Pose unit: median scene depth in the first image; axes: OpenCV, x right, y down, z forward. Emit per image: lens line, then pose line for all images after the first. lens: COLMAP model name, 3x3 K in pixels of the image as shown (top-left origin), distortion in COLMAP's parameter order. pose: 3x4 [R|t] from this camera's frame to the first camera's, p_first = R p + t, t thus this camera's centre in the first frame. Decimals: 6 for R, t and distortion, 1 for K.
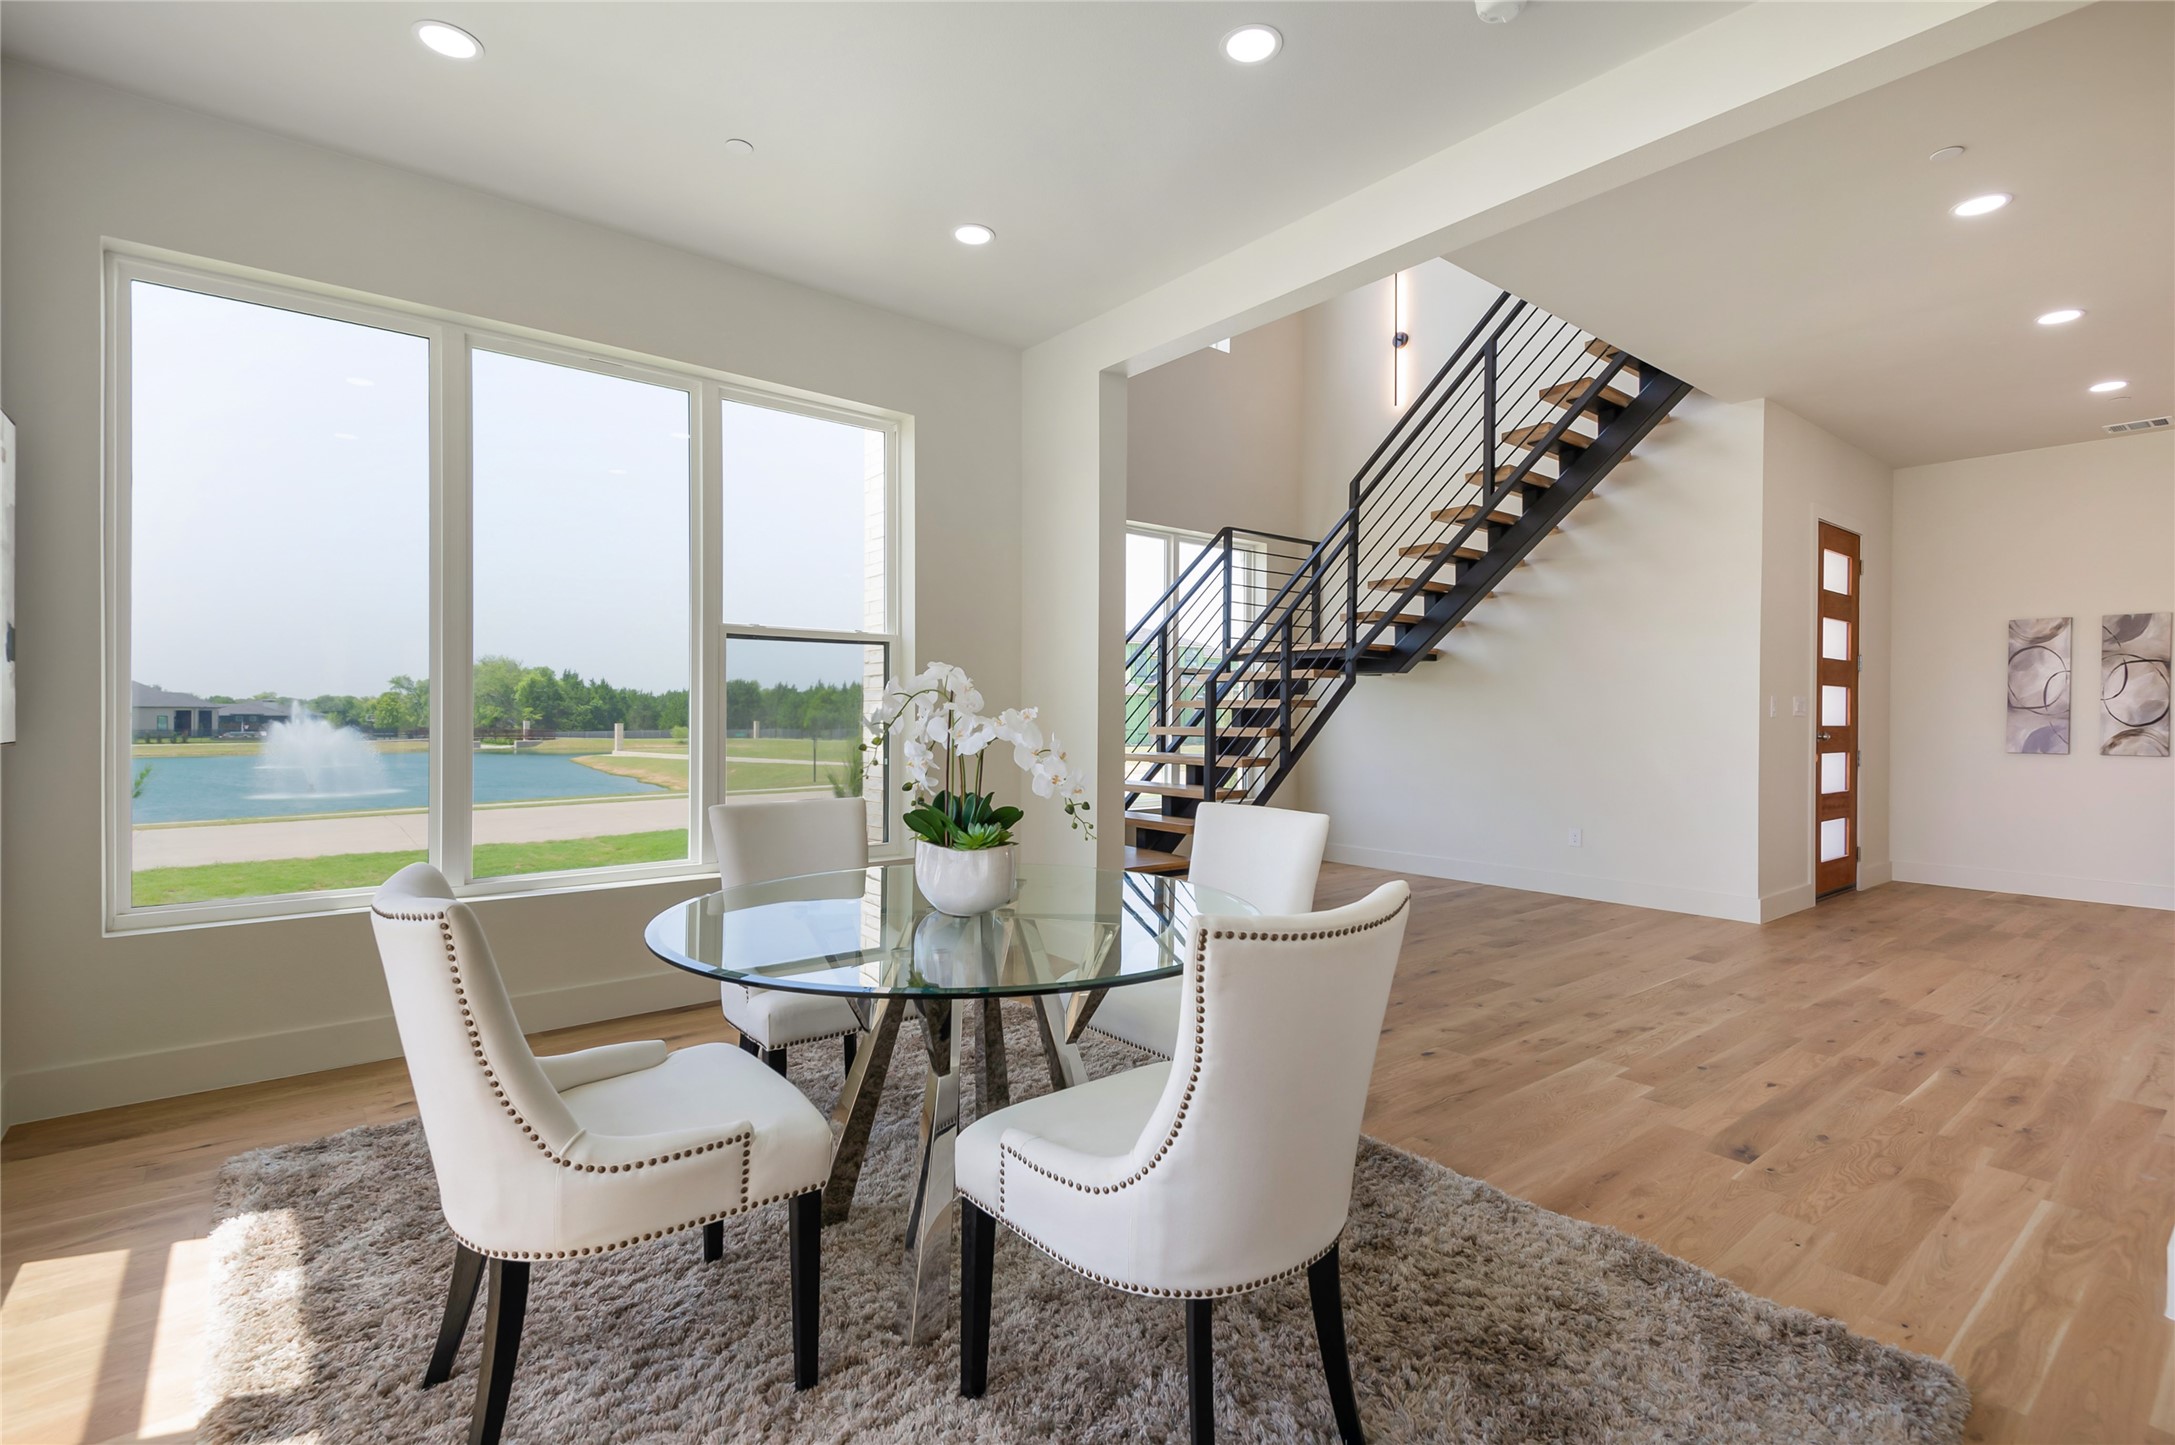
lens RADIAL K [[1007.8, 0, 1079.0], [0, 1007.8, 710.3], [0, 0, 1]] dist [0.022605, -0.011871]
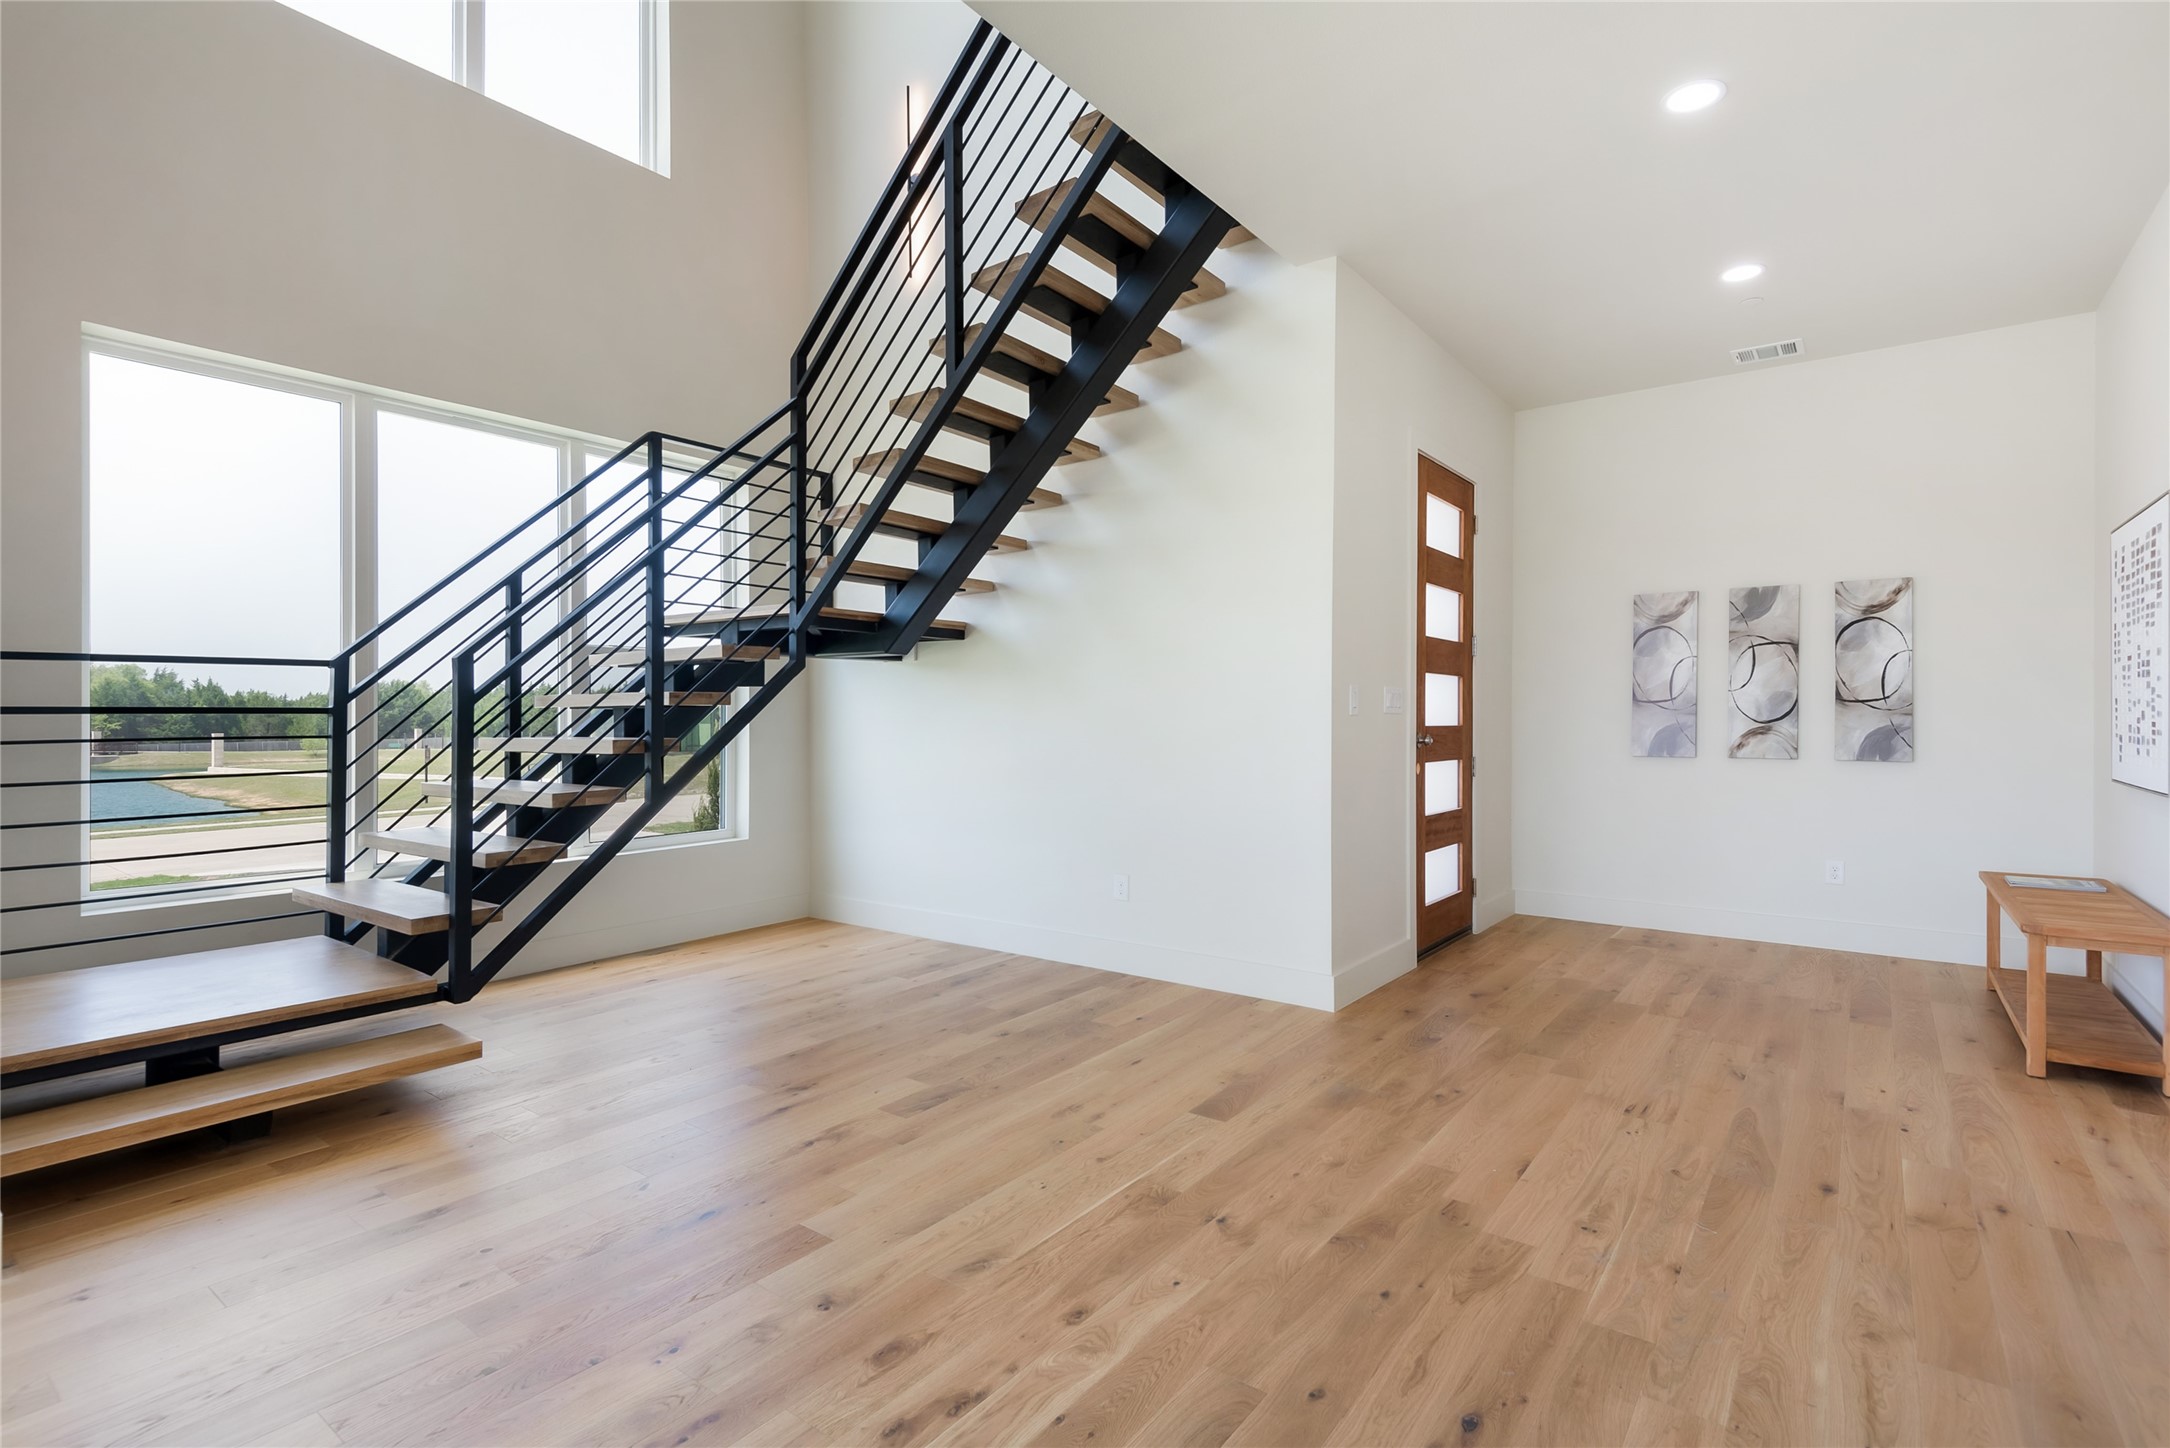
lens RADIAL K [[1046.6, 0, 1076.6], [0, 1046.6, 710.8], [0, 0, 1]] dist [0.041646, -0.022597]
pose [[0.968799, -0.006139, 0.247774, 0.284594], [0.006179, 0.999981, 0.000616, 0.001960], [-0.247773, 0.000934, 0.968818, 0.304918]]
